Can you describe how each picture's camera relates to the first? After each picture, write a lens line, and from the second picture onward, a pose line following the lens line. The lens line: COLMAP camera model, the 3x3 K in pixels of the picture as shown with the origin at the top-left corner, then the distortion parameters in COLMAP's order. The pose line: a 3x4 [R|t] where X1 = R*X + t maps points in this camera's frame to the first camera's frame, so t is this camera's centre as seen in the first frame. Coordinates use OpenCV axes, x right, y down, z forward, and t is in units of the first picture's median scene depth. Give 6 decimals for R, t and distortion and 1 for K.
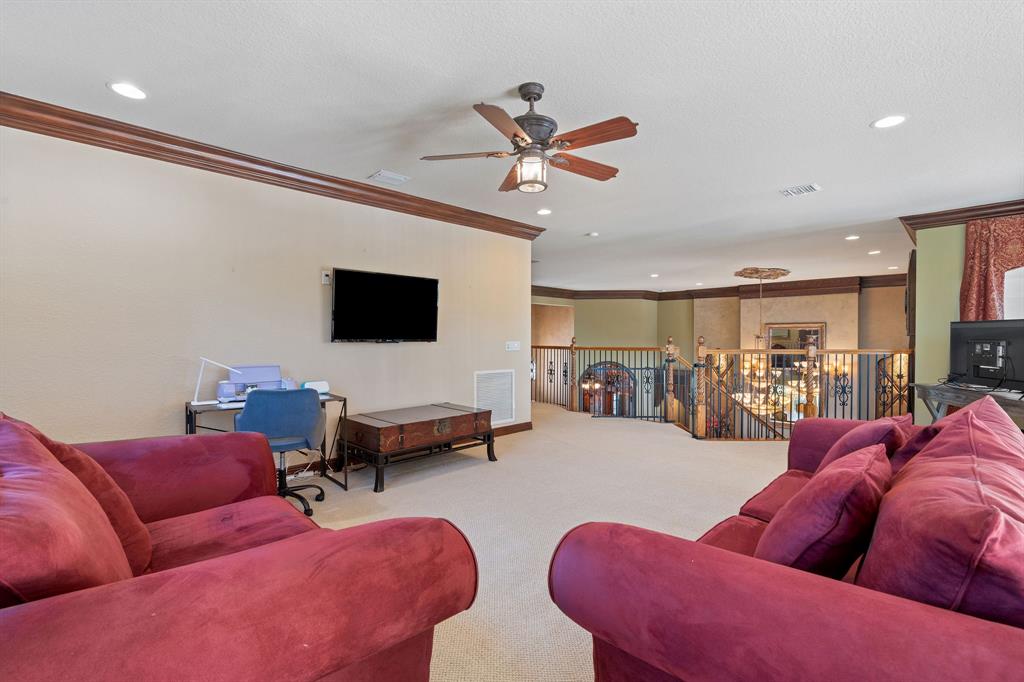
lens RADIAL K [[467.0, 0, 509.5], [0, 467.0, 342.4], [0, 0, 1]] dist [-0.000024, 0.000304]
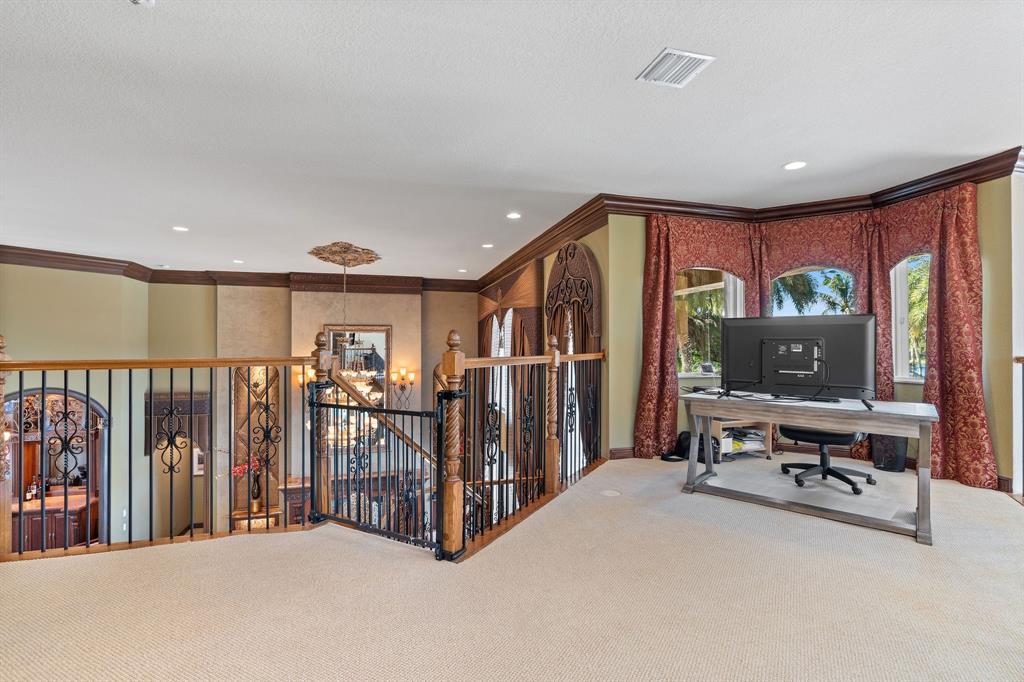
lens RADIAL K [[467.0, 0, 509.5], [0, 467.0, 342.4], [0, 0, 1]] dist [-0.000024, 0.000304]
pose [[0.493102, 0.006113, 0.869950, 0.019954], [0.009083, 0.999885, -0.012174, 0.002121], [-0.869924, 0.013904, 0.492990, 0.369271]]
